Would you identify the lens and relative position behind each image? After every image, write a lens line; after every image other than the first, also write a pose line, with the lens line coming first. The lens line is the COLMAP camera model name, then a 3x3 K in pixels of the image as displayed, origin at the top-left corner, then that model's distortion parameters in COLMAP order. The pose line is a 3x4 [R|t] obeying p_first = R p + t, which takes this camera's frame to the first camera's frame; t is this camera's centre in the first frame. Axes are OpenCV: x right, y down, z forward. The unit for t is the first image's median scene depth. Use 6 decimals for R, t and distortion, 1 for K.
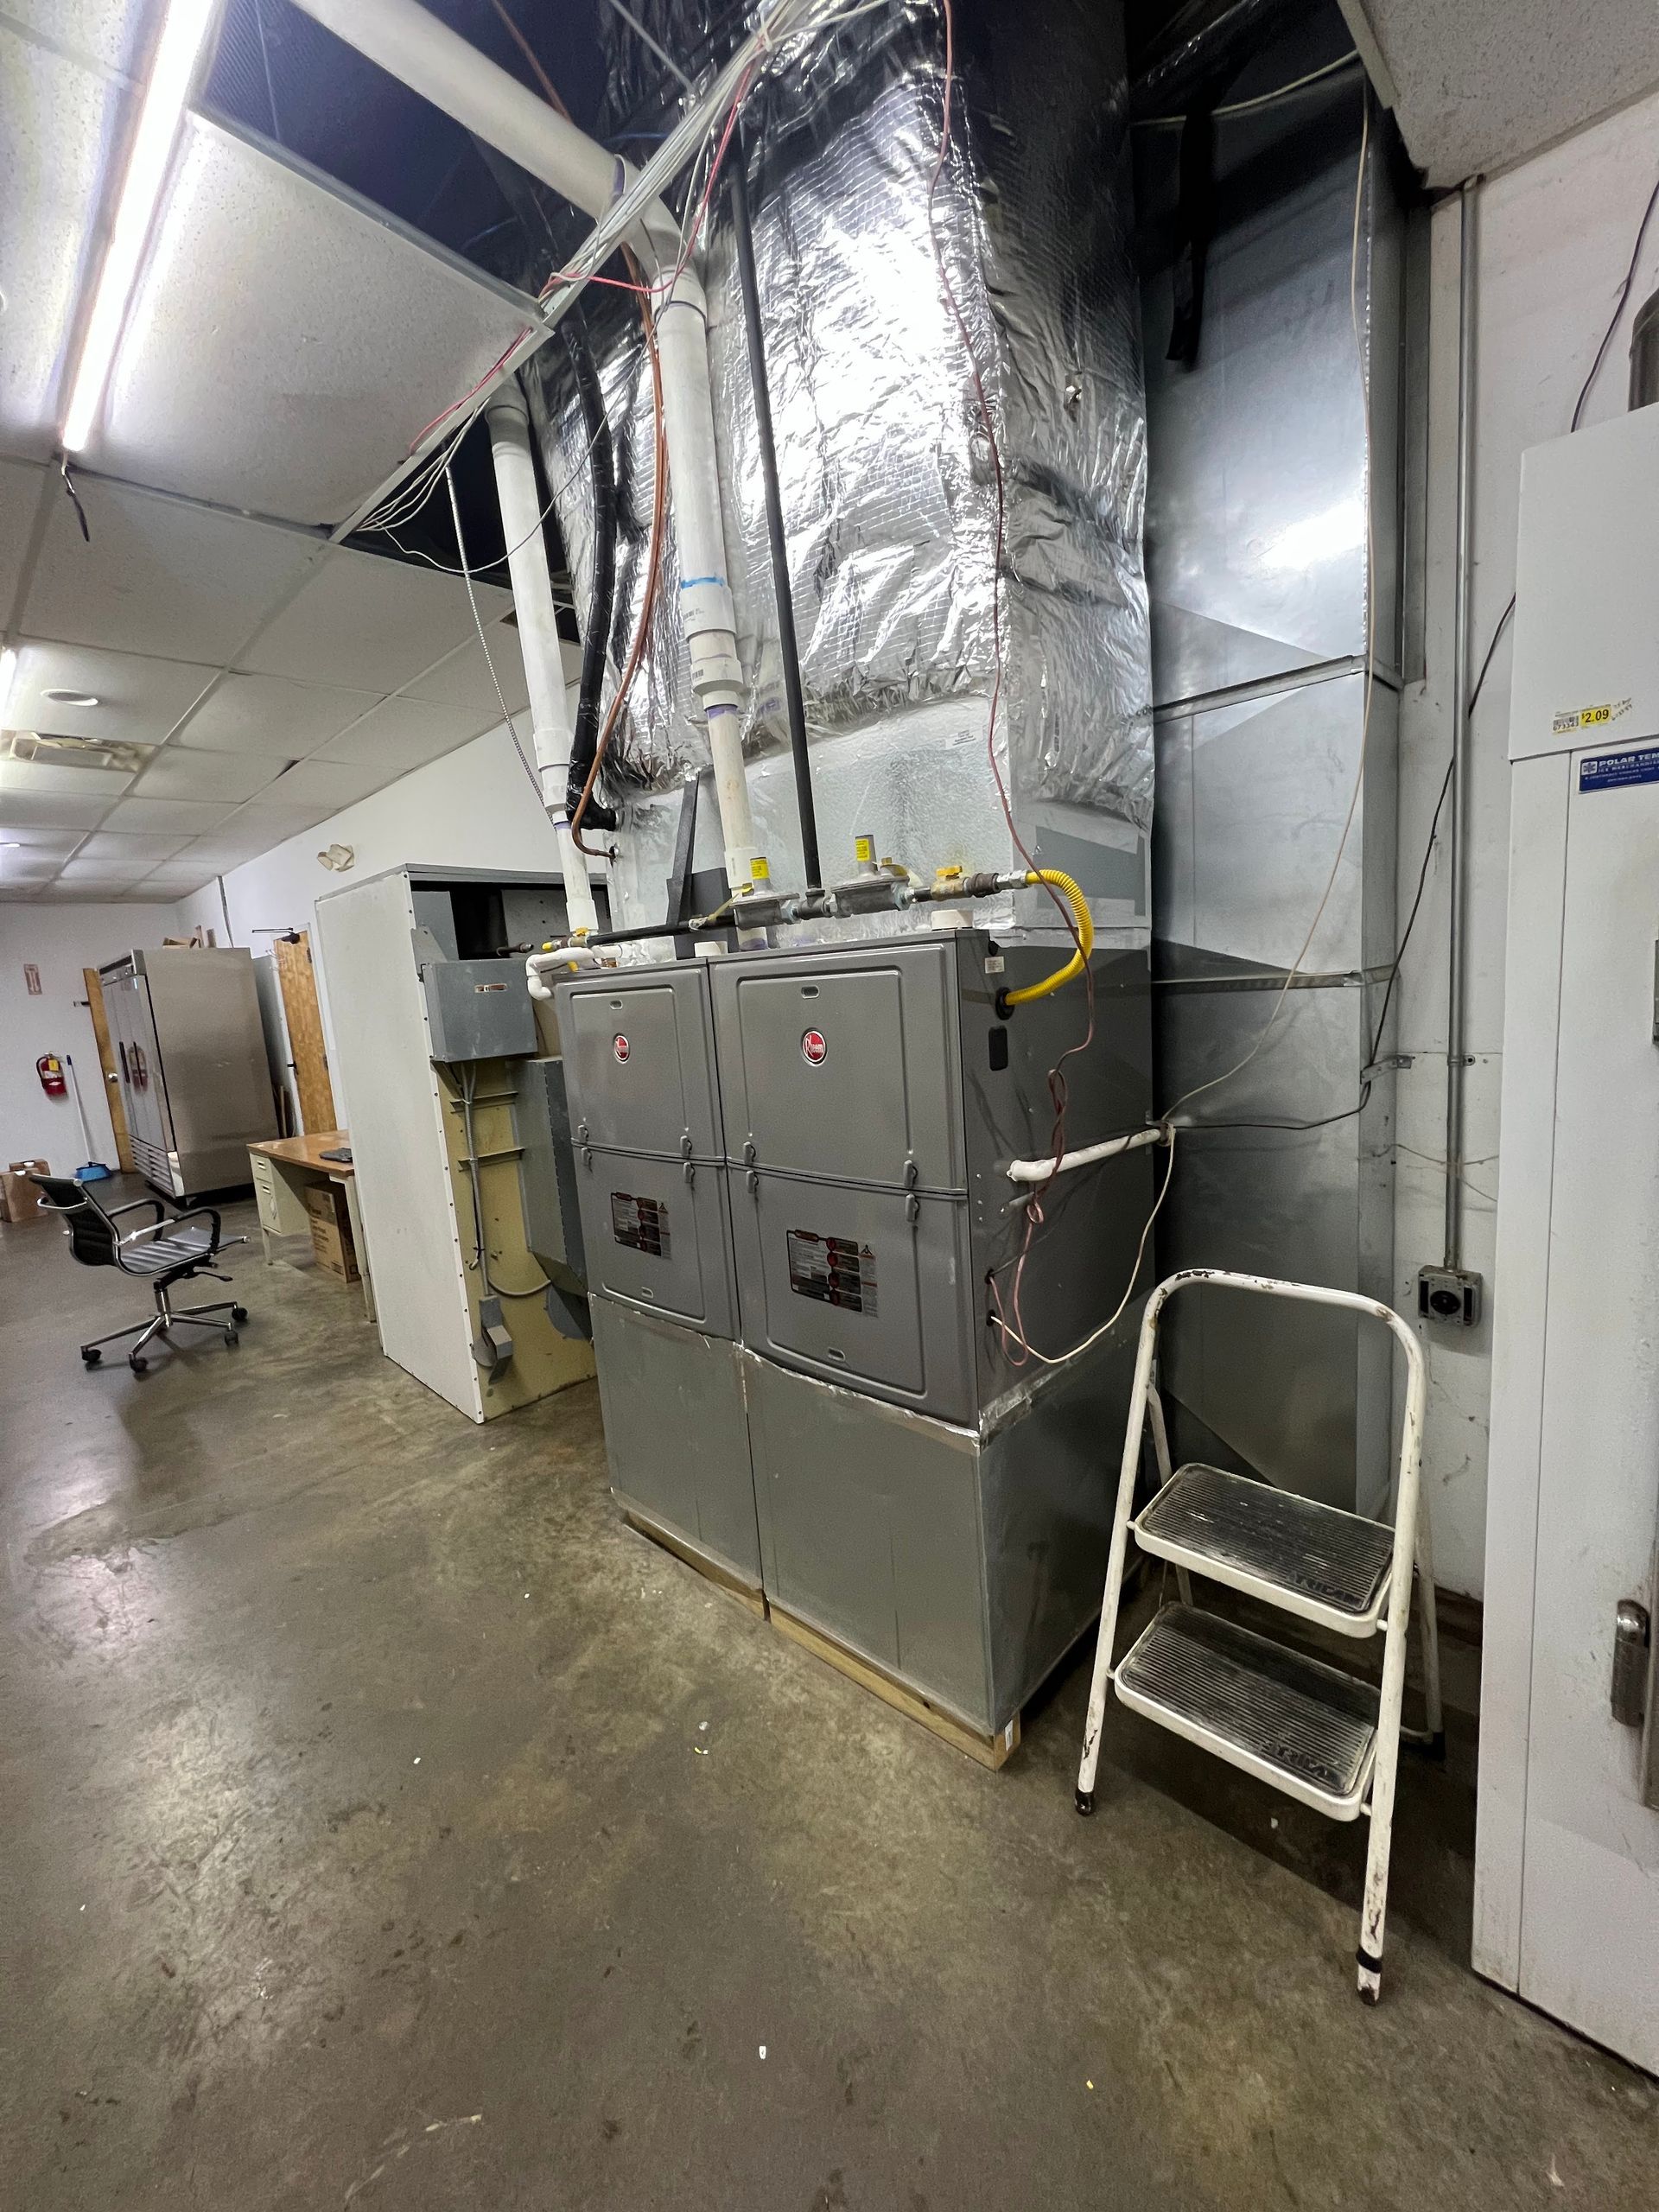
lens RADIAL K [[880.4, 0, 838.5], [0, 880.4, 1107.7], [0, 0, 1]] dist [0.000249, -0.000157]
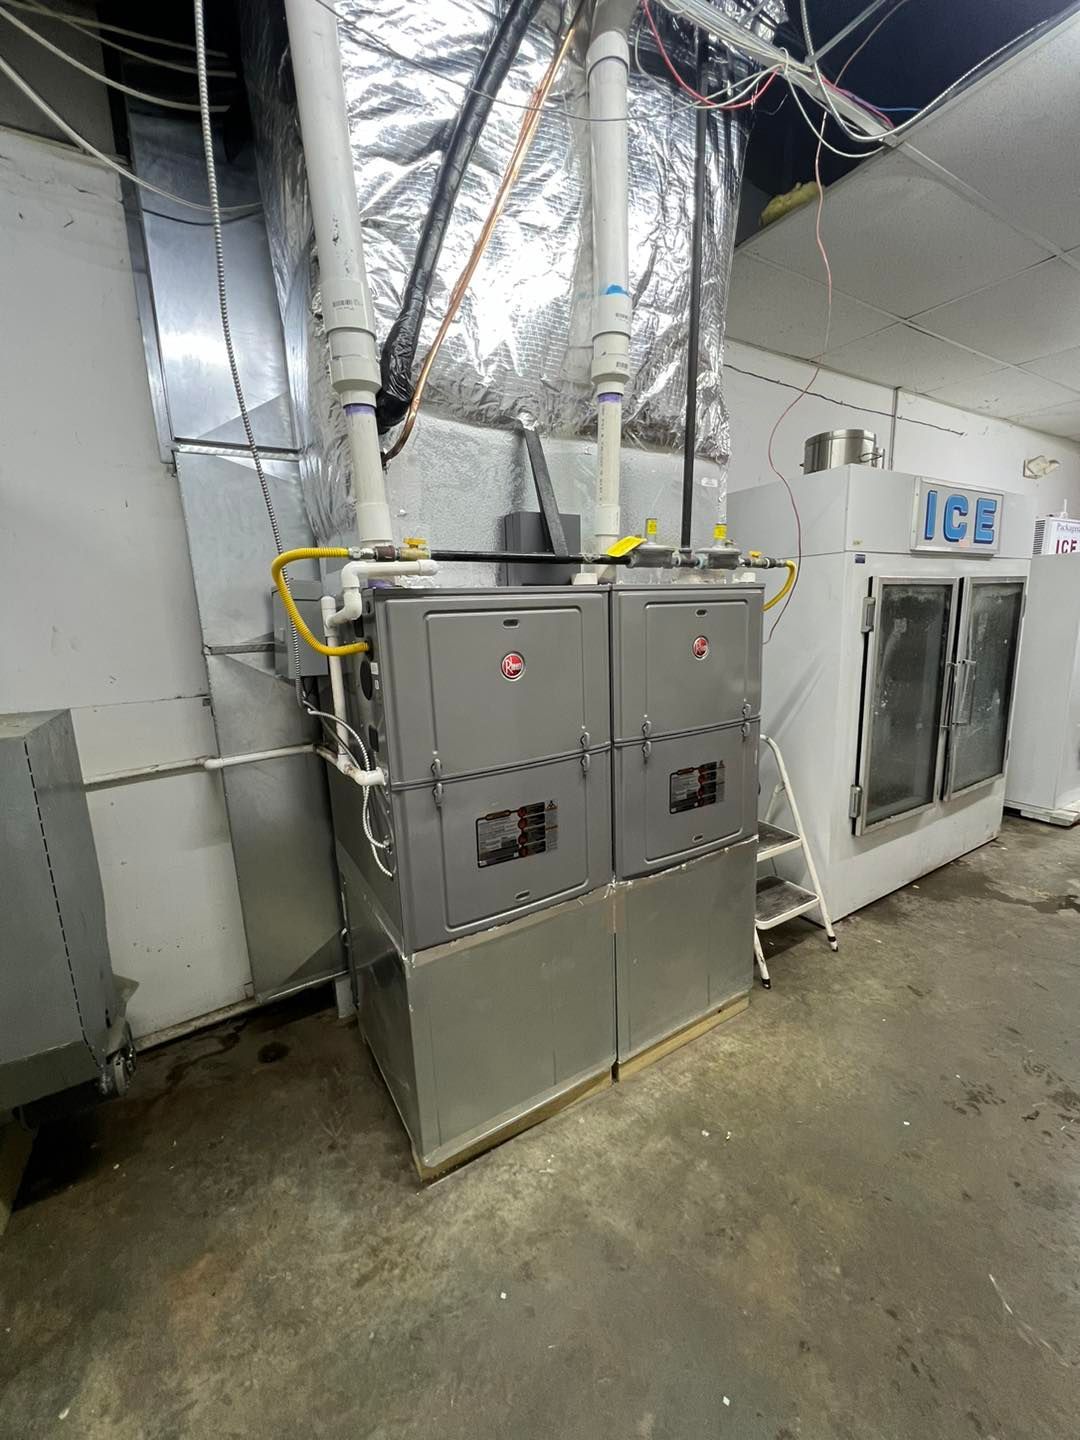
lens RADIAL K [[573.1, 0, 545.4], [0, 573.1, 714.3], [0, 0, 1]] dist [0.000249, -0.000157]
pose [[0.268677, -0.117151, 0.956080, -1.012061], [0.152390, 0.985246, 0.077901, -0.066908], [-0.951099, 0.124767, 0.282565, 0.895782]]
